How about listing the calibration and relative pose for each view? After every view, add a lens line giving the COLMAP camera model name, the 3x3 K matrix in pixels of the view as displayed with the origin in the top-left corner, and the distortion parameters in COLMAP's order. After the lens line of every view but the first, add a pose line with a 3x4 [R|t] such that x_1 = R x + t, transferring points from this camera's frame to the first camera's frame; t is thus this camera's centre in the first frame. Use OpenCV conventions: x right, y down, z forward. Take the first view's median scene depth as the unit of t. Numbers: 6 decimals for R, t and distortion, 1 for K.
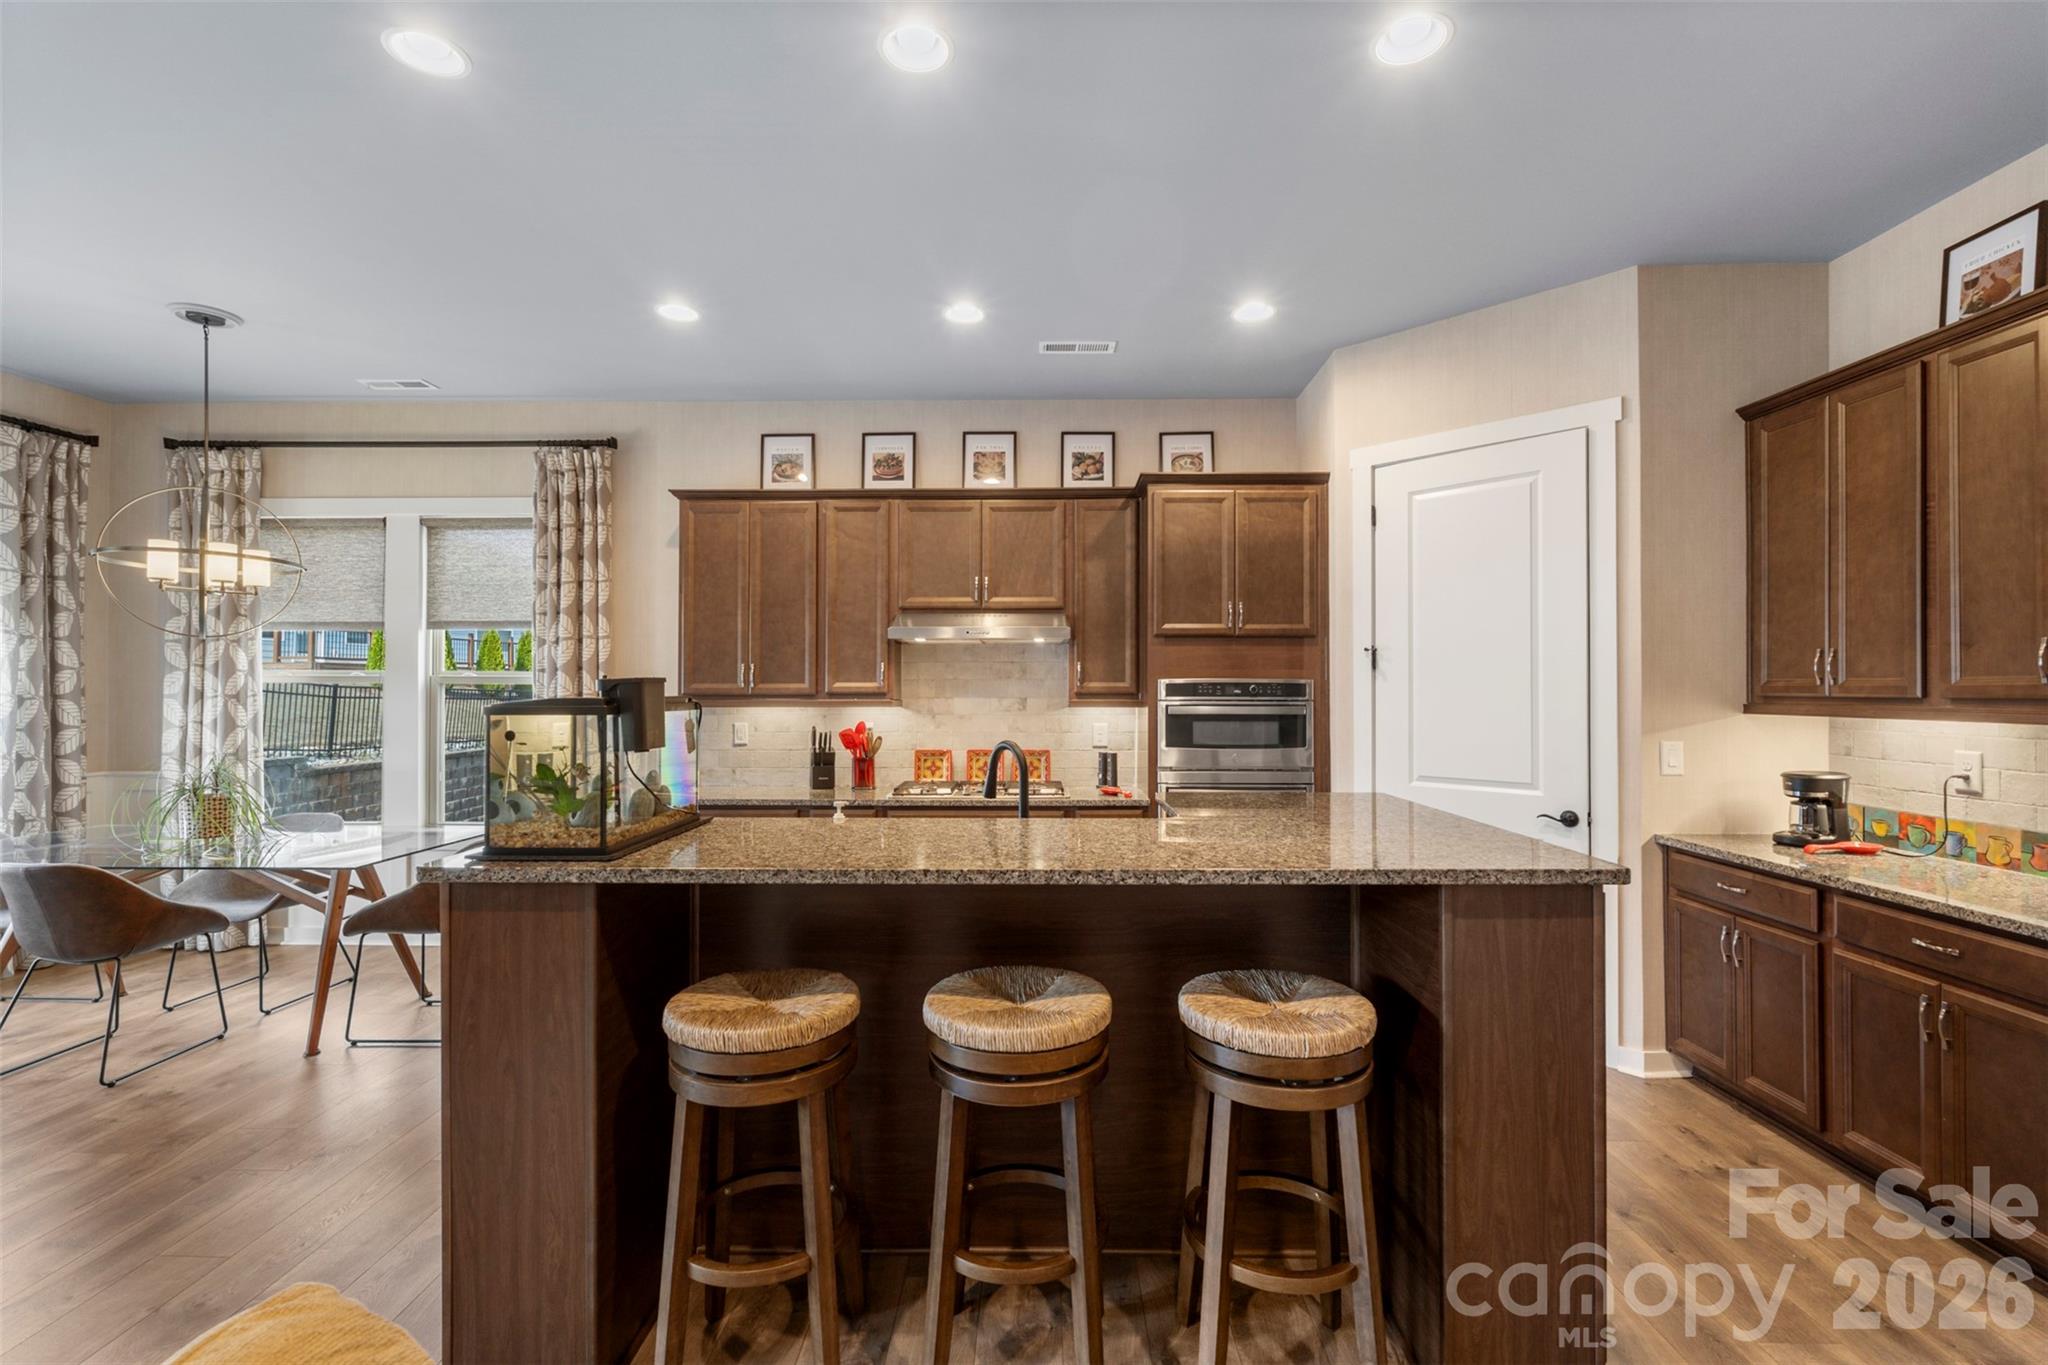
lens RADIAL K [[897.1, 0, 1018.8], [0, 897.1, 682.0], [0, 0, 1]] dist [-0.001677, -0.000829]
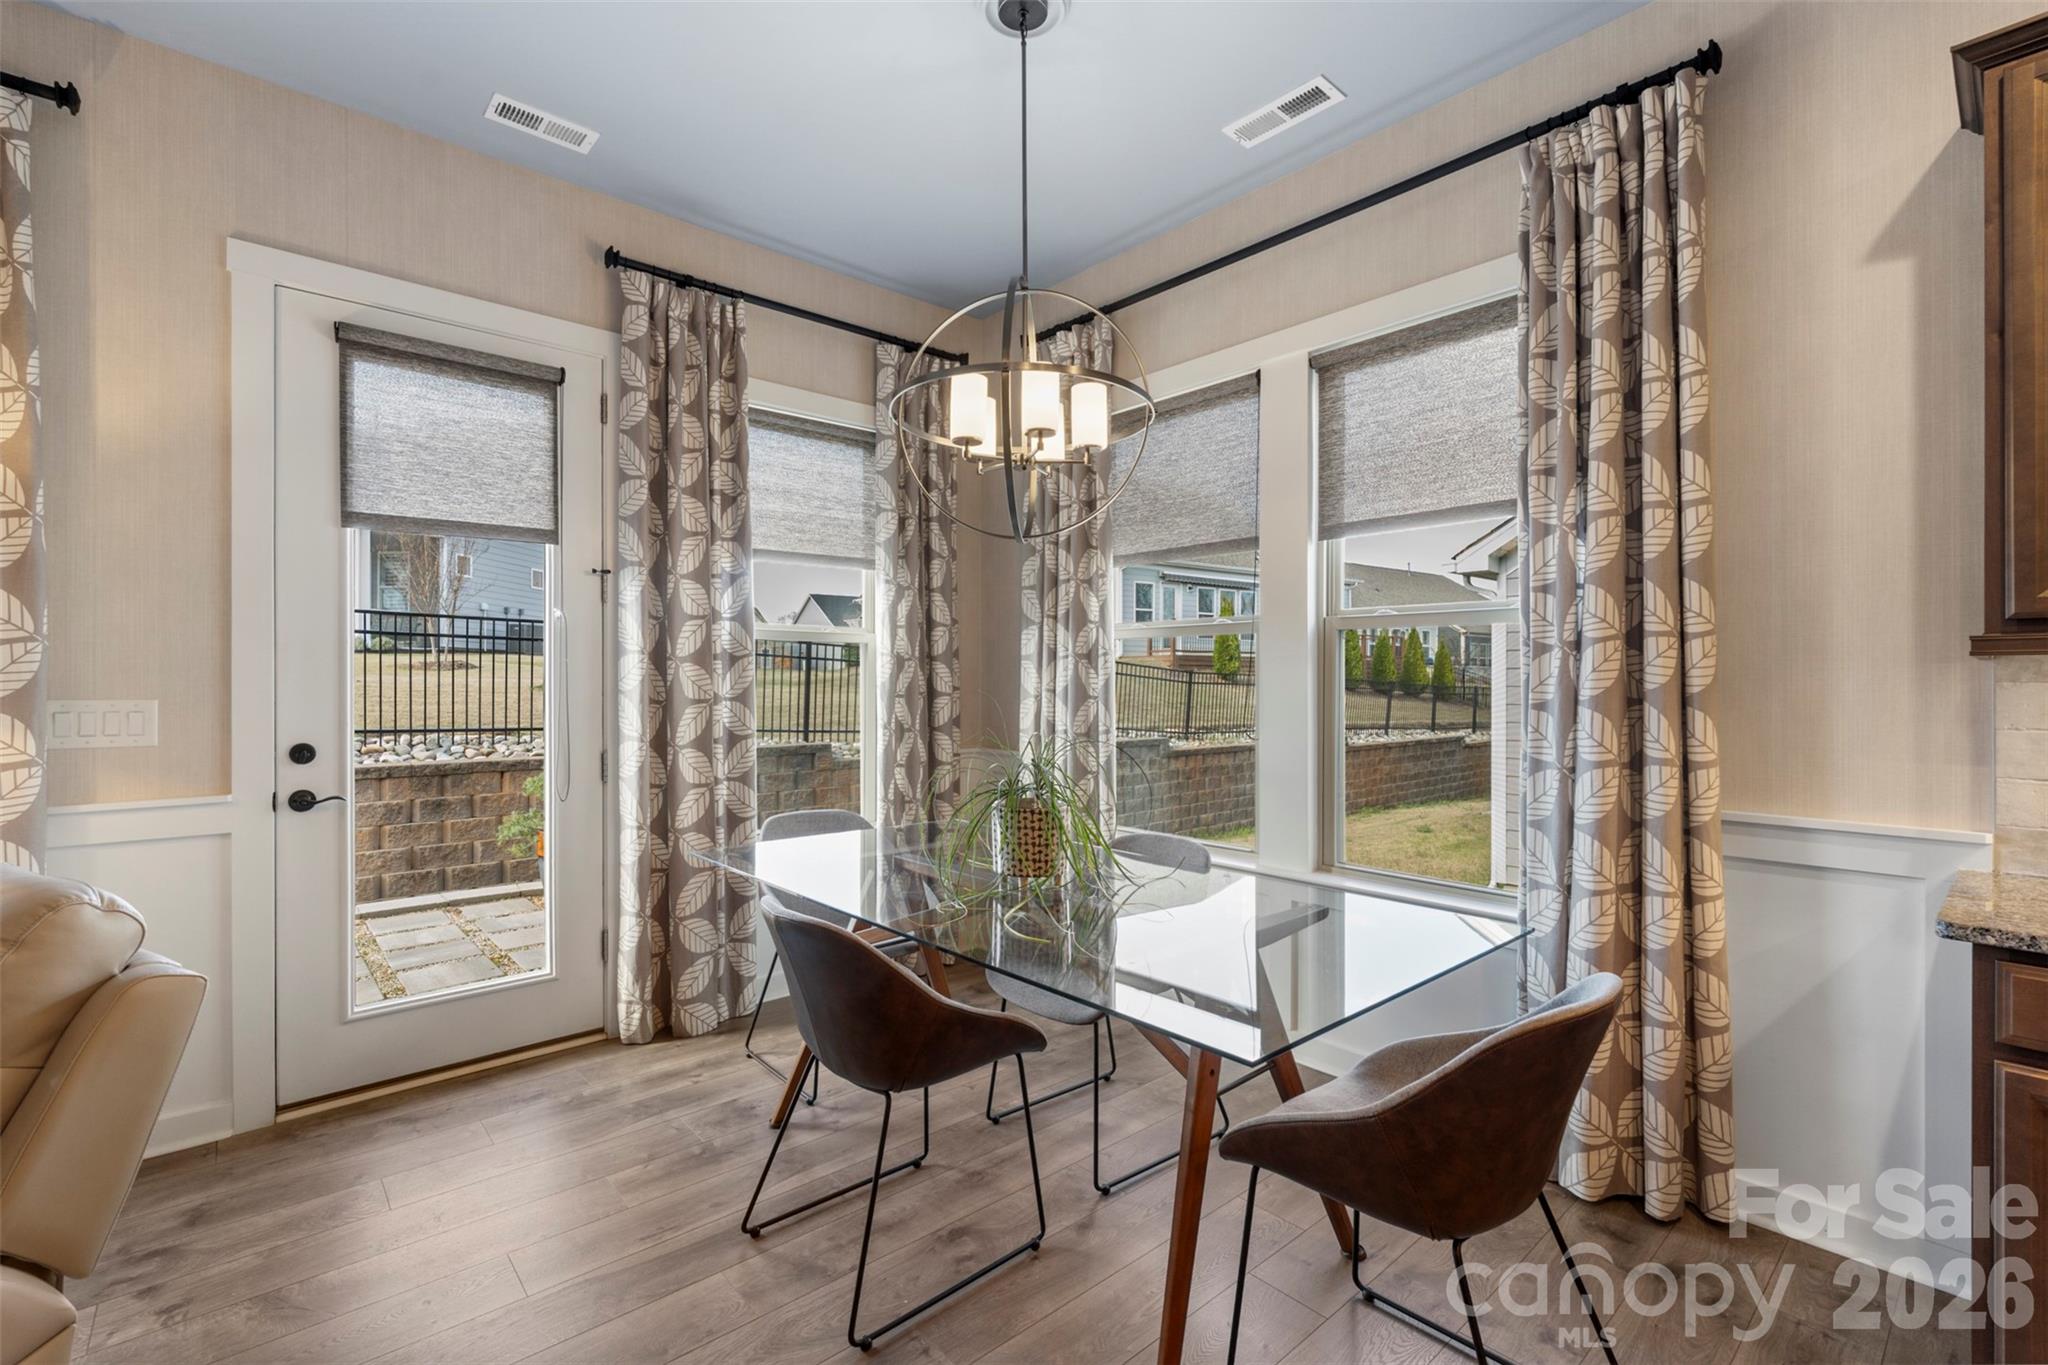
lens RADIAL K [[897.1, 0, 1033.5], [0, 897.1, 677.3], [0, 0, 1]] dist [-0.001677, -0.000829]
pose [[0.679727, -0.003533, -0.733457, -0.365285], [0.003822, 0.999992, -0.001274, 0.034740], [0.733456, -0.001937, 0.679735, 0.469395]]
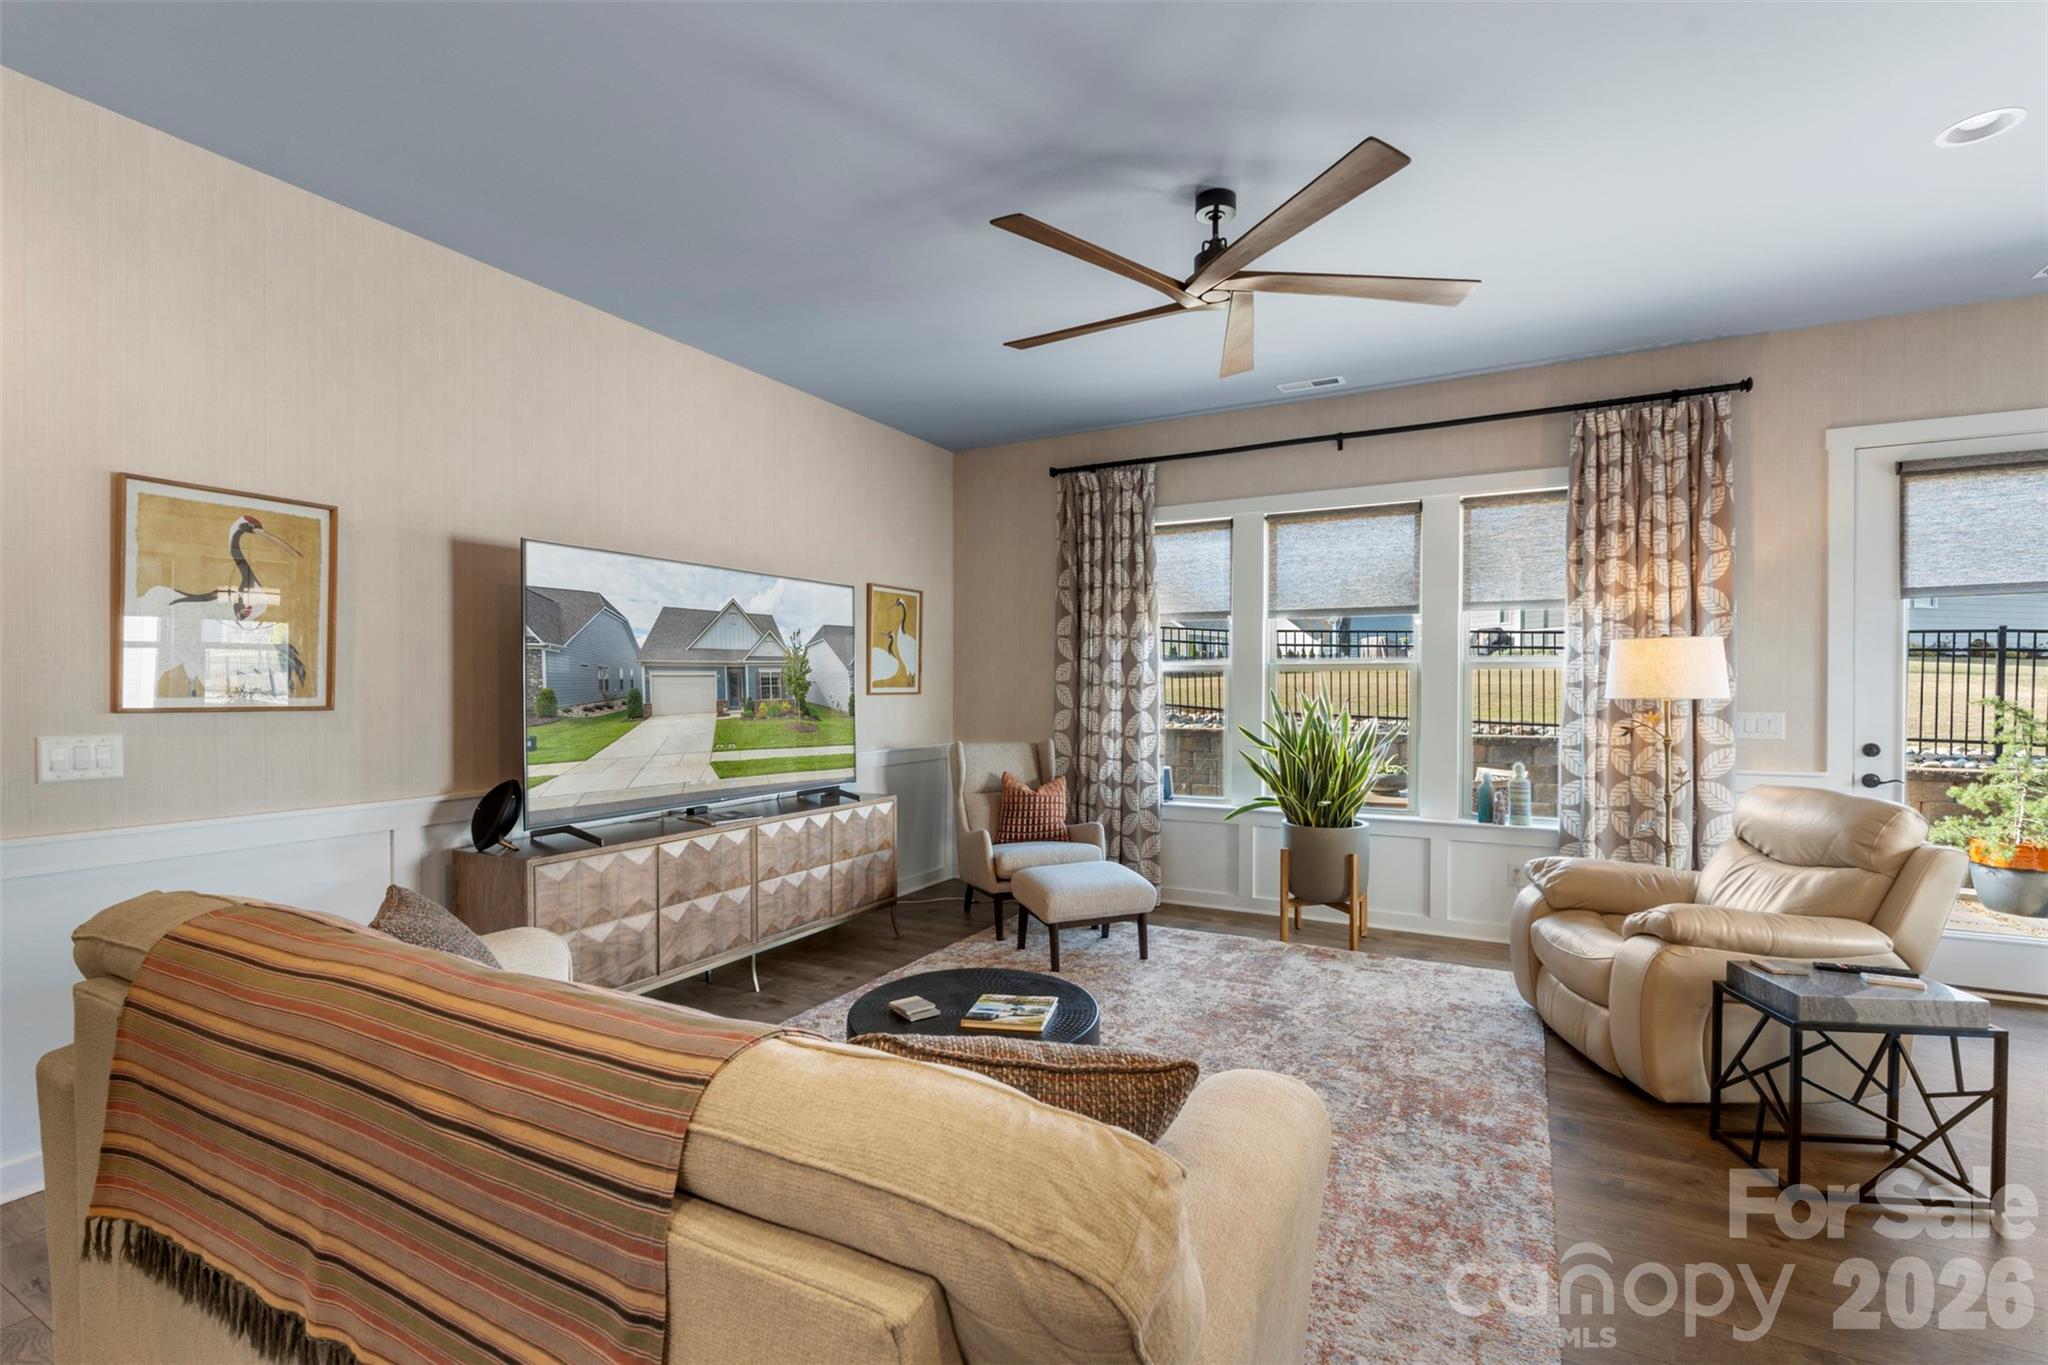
lens RADIAL K [[897.1, 0, 1034.8], [0, 897.1, 692.4], [0, 0, 1]] dist [-0.001677, -0.000829]
pose [[-0.462942, 0.009258, -0.886340, 0.041491], [0.004891, 0.999957, 0.007890, 0.014075], [0.886375, -0.000683, -0.462967, 0.203150]]
